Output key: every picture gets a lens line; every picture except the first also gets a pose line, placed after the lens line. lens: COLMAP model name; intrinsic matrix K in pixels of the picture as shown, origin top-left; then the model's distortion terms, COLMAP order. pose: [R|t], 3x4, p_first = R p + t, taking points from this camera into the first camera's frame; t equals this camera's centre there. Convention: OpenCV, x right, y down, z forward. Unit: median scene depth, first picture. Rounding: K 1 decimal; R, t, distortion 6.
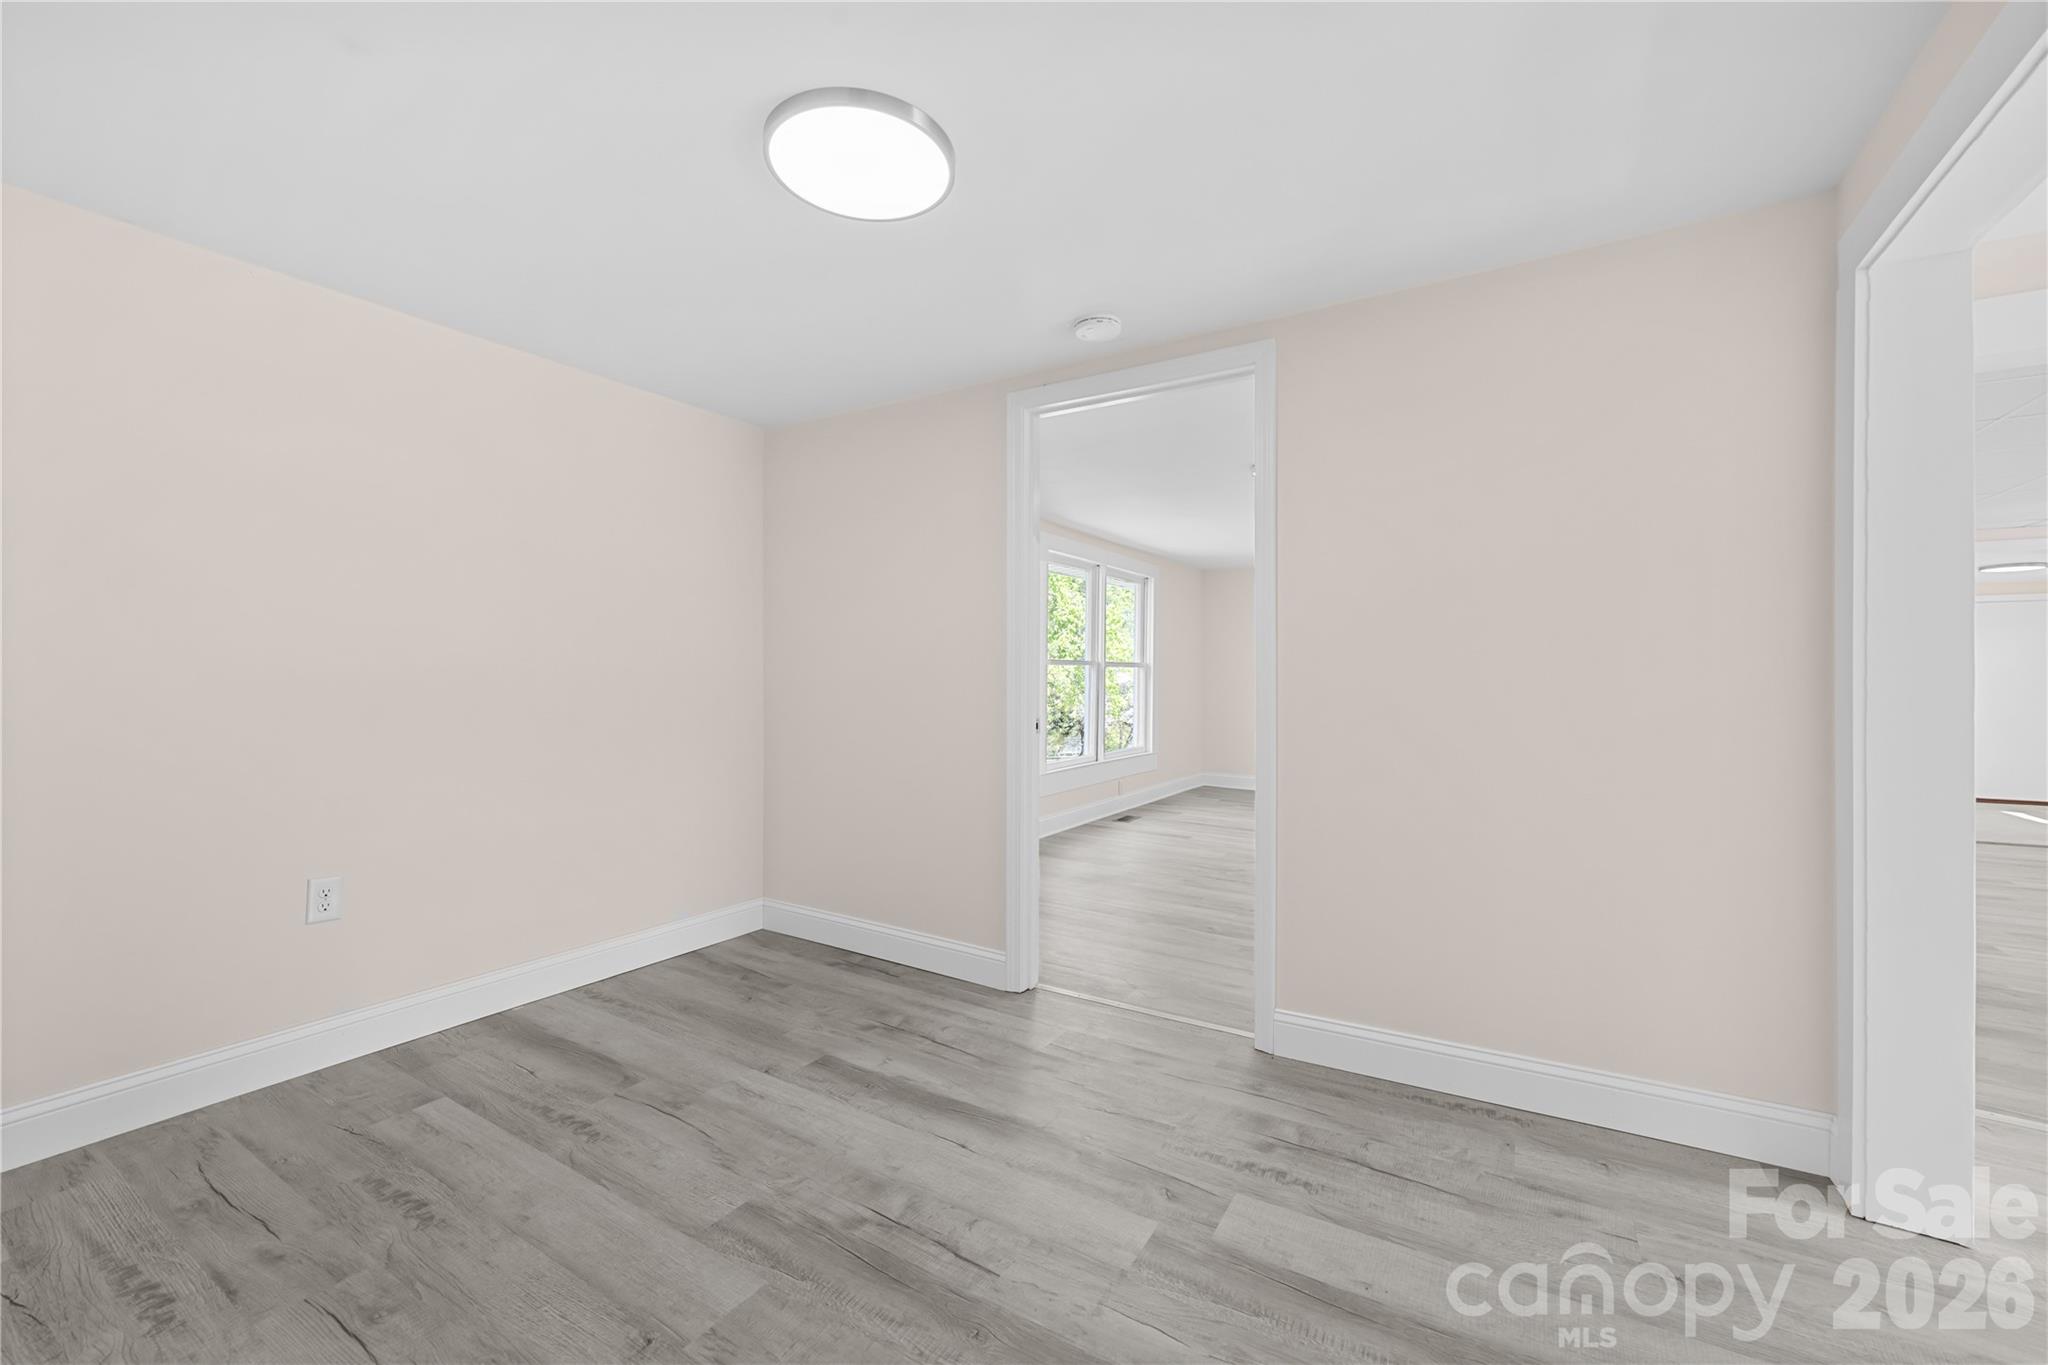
lens RADIAL K [[794.8, 0, 1026.8], [0, 794.8, 664.7], [0, 0, 1]] dist [-0.002210, -0.000132]
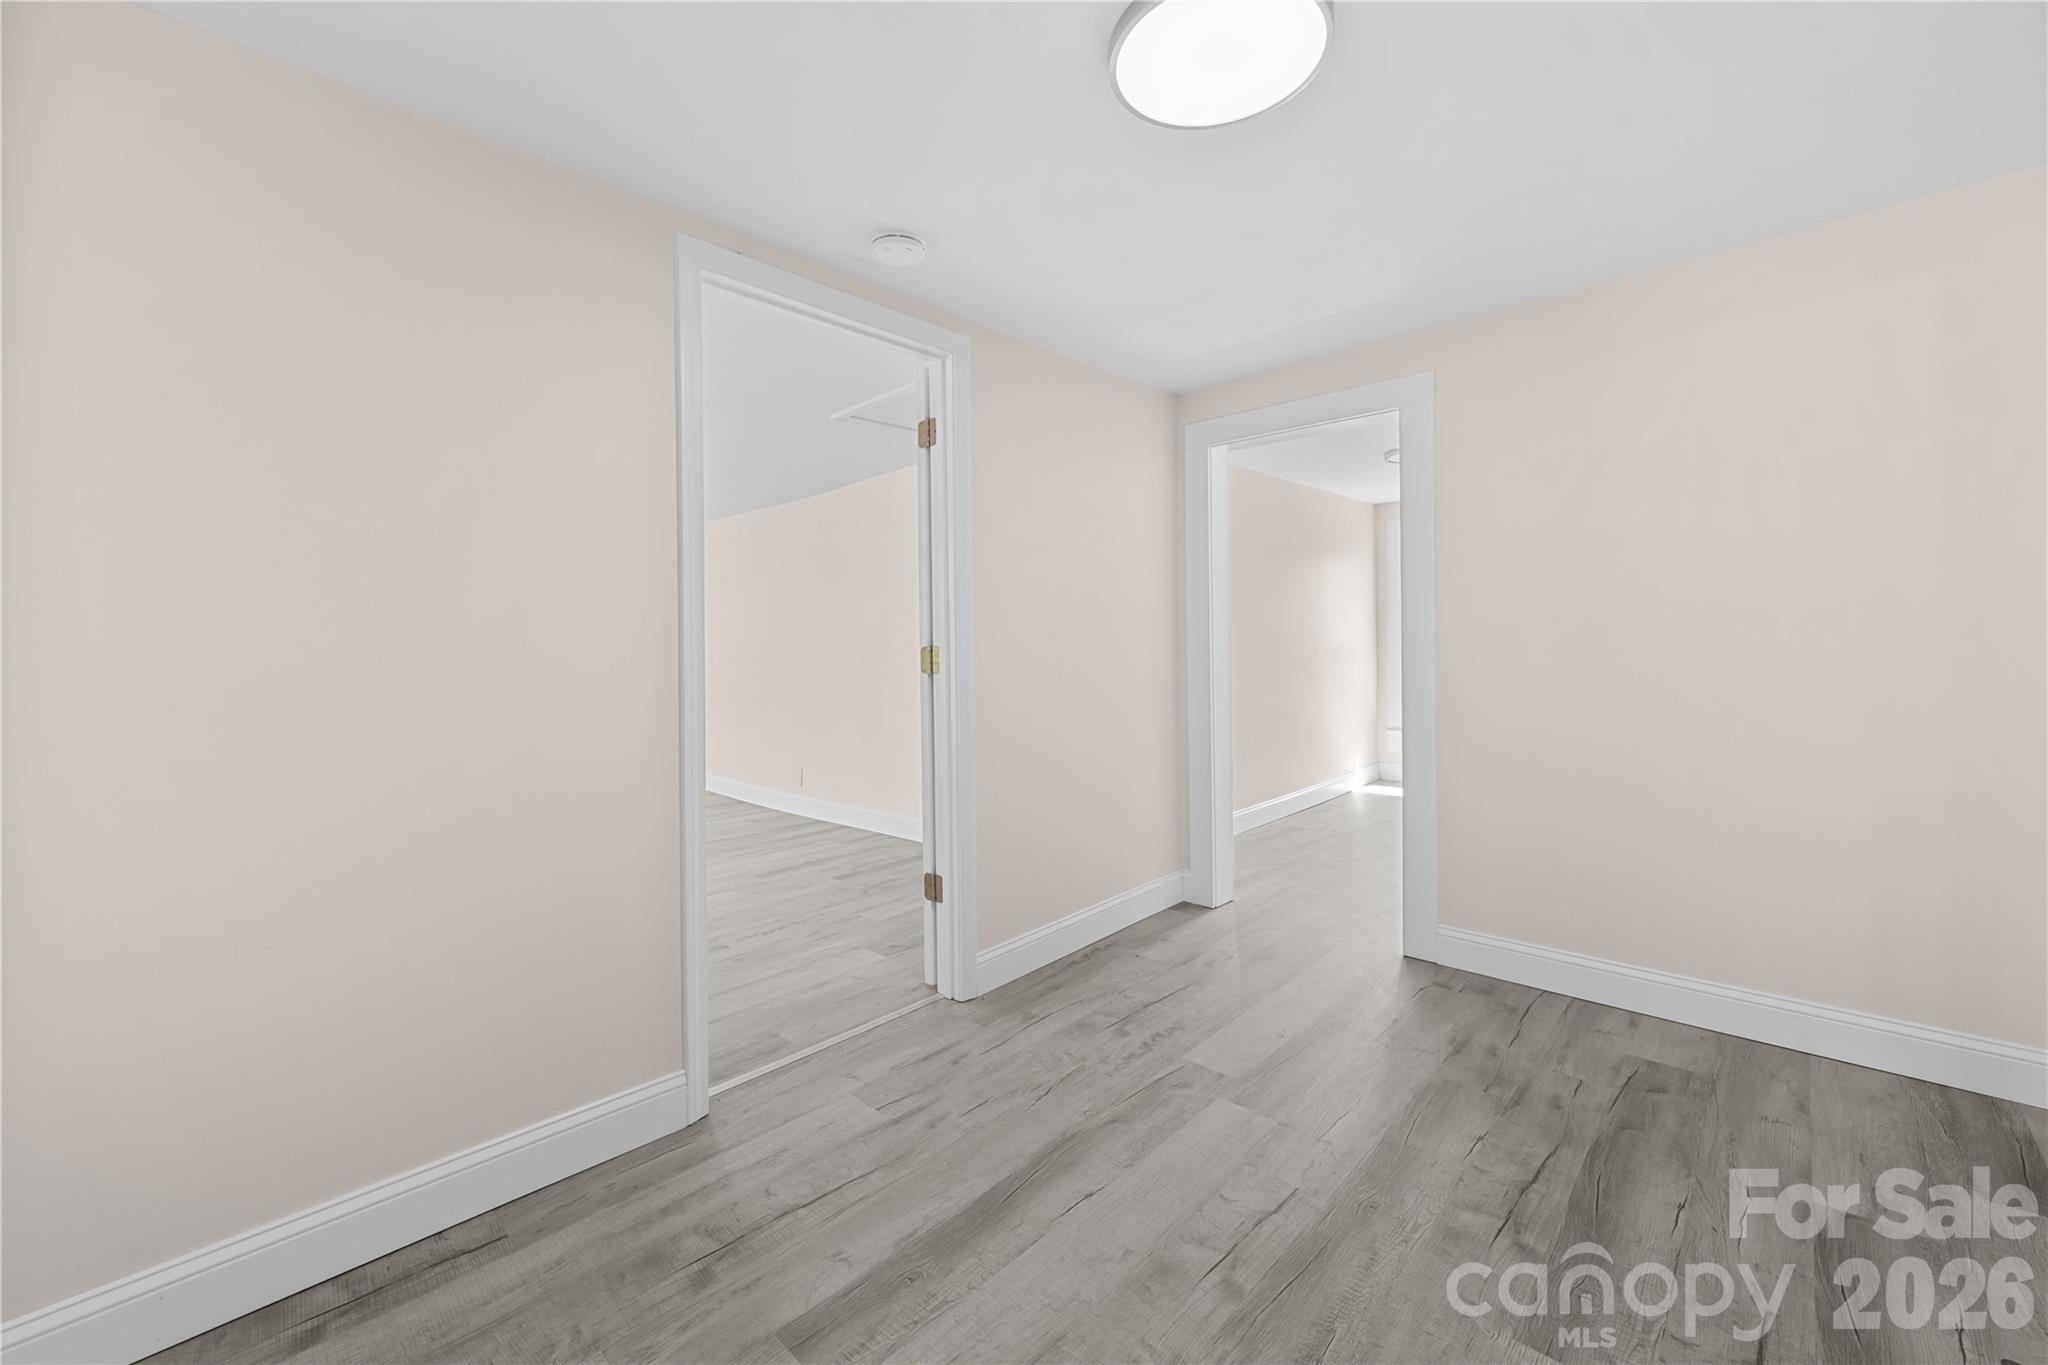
lens RADIAL K [[802.4, 0, 1043.2], [0, 802.4, 616.0], [0, 0, 1]] dist [-0.001642, -0.000243]
pose [[0.227308, 0.026085, 0.973473, -0.797164], [0.001813, 0.999628, -0.027209, 0.003976], [-0.973821, 0.007950, 0.227176, 0.710282]]
